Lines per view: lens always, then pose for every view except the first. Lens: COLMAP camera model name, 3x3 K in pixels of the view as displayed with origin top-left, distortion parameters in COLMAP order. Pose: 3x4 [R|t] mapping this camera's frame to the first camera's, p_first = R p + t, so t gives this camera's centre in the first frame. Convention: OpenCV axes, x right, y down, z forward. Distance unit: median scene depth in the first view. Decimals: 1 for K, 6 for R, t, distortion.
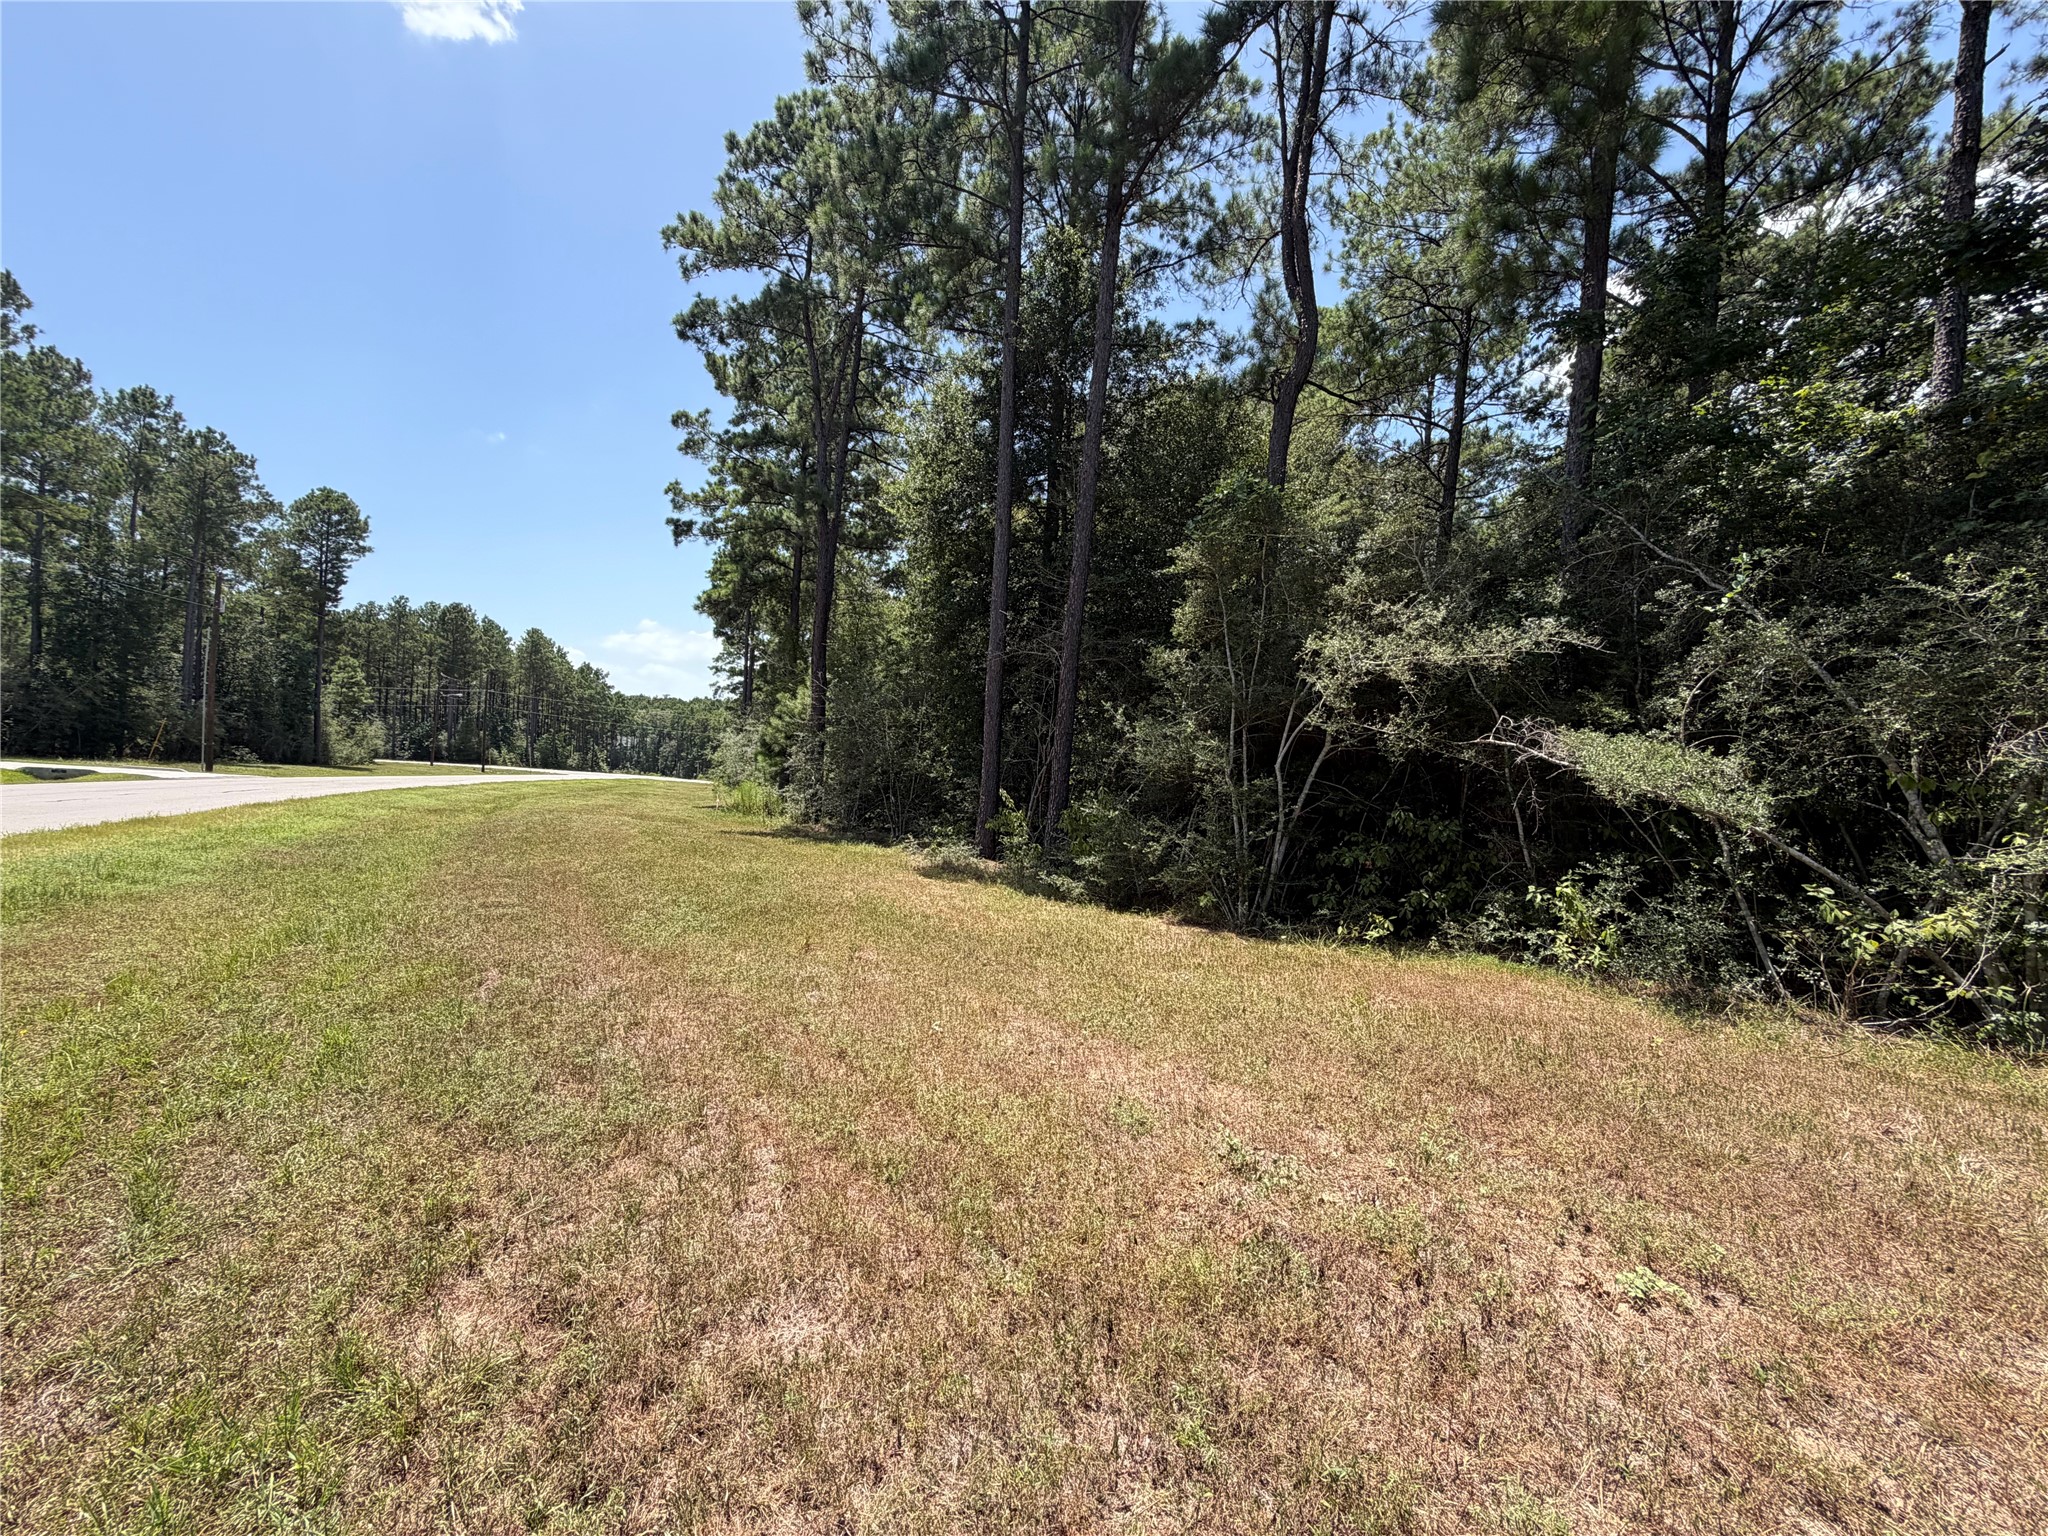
lens RADIAL K [[807.1, 0, 1009.3], [0, 807.1, 774.5], [0, 0, 1]] dist [-0.006202, -0.000044]
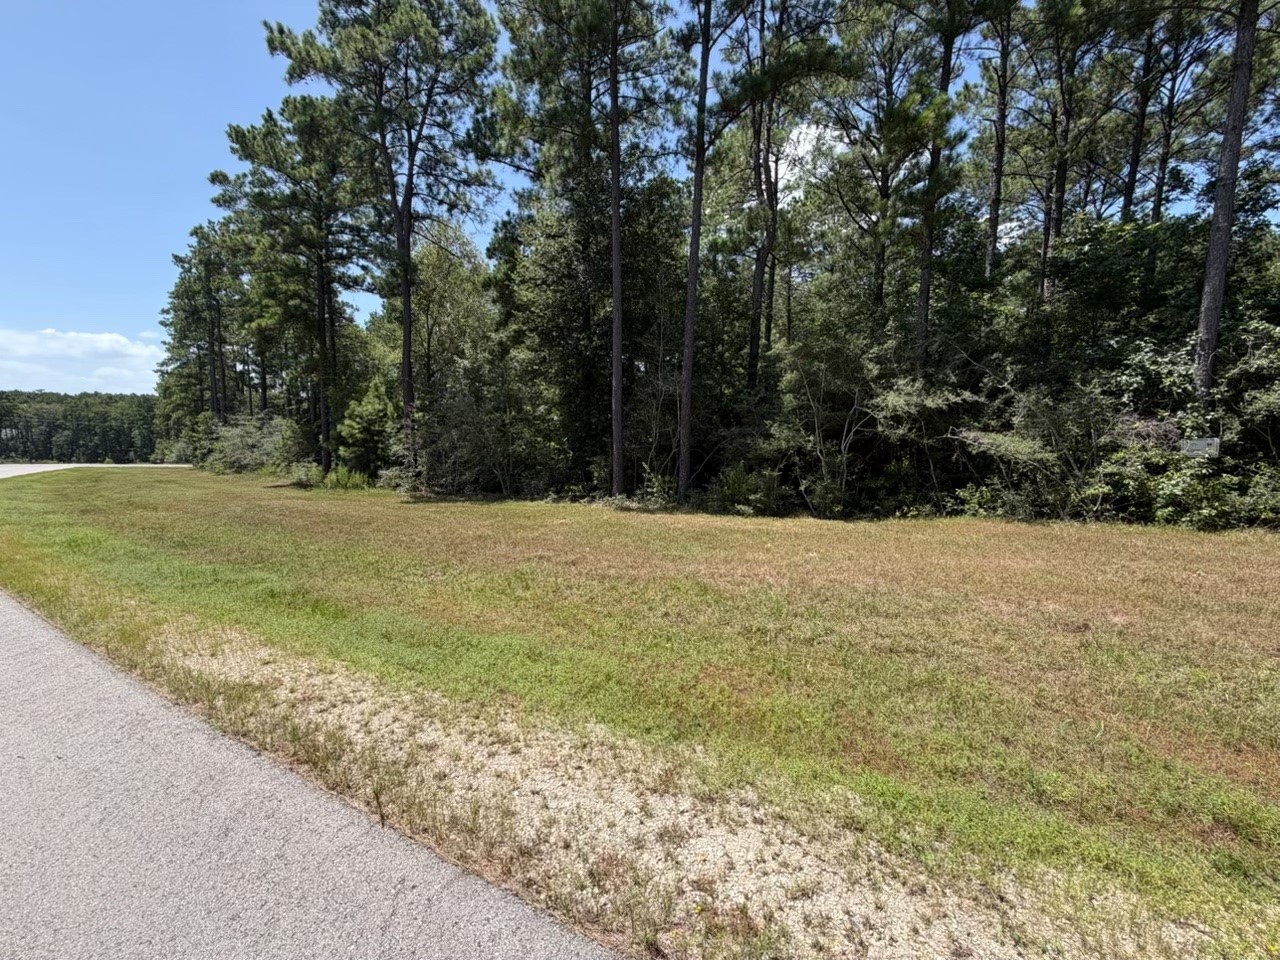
lens RADIAL K [[504.4, 0, 630.8], [0, 504.4, 484.1], [0, 0, 1]] dist [-0.006202, -0.000044]
pose [[0.894742, -0.085599, 0.438303, -0.800806], [0.045773, 0.993868, 0.100658, -0.075262], [-0.444231, -0.070001, 0.893173, -0.023148]]
